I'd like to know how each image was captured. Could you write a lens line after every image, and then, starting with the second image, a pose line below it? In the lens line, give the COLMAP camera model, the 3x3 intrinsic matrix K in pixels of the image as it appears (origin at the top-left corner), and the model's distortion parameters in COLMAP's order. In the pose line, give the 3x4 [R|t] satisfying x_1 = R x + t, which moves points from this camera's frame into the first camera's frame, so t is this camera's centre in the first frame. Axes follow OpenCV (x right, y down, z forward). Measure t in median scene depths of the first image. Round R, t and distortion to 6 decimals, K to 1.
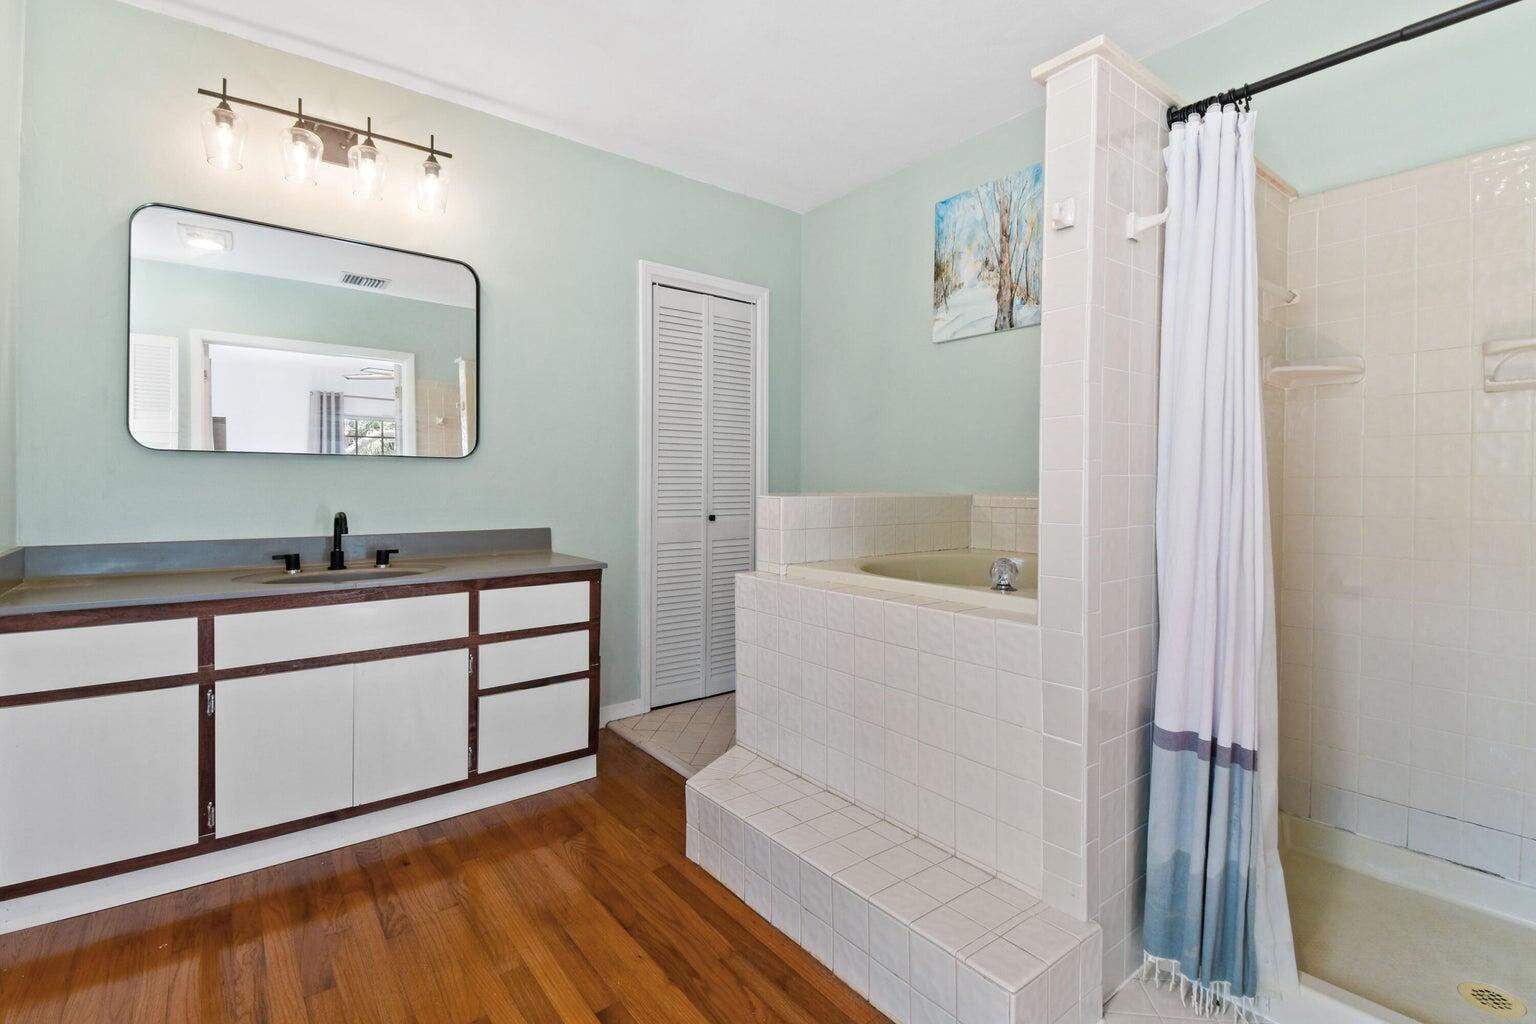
lens RADIAL K [[679.8, 0, 757.9], [0, 679.8, 506.8], [0, 0, 1]] dist [0.003035, 0.000007]
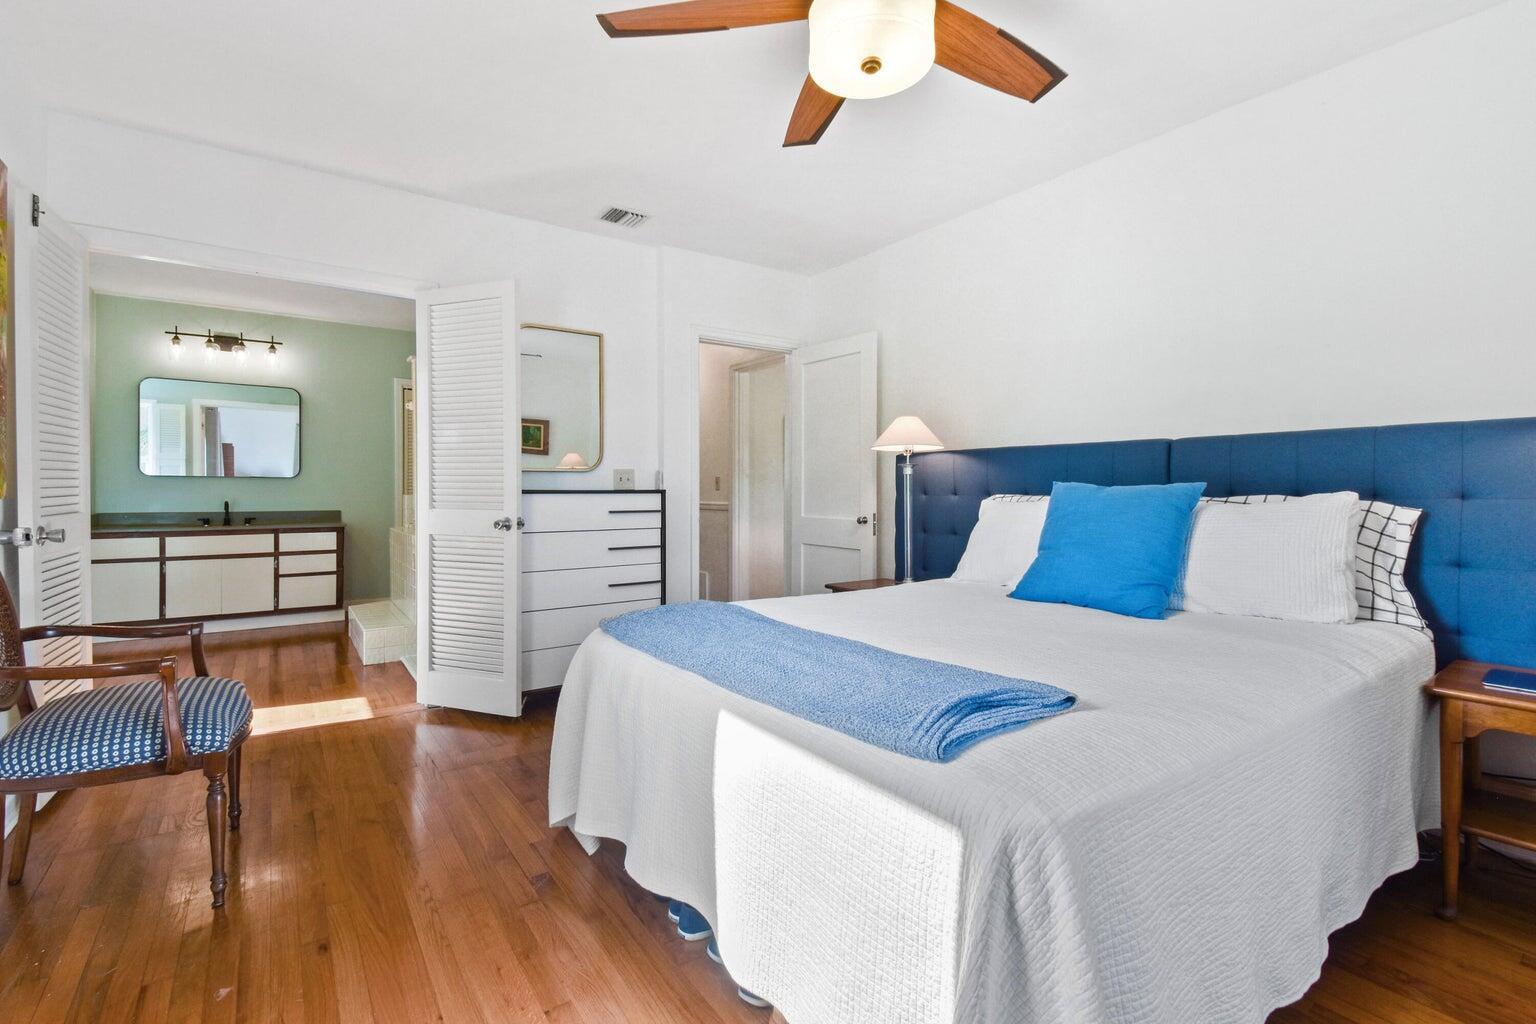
lens RADIAL K [[679.8, 0, 773.7], [0, 679.8, 512.1], [0, 0, 1]] dist [0.003035, 0.000007]
pose [[0.998724, 0.006962, -0.050009, 1.461020], [-0.006736, 0.999966, 0.004697, 0.023956], [0.050040, -0.004354, 0.998738, -1.324930]]
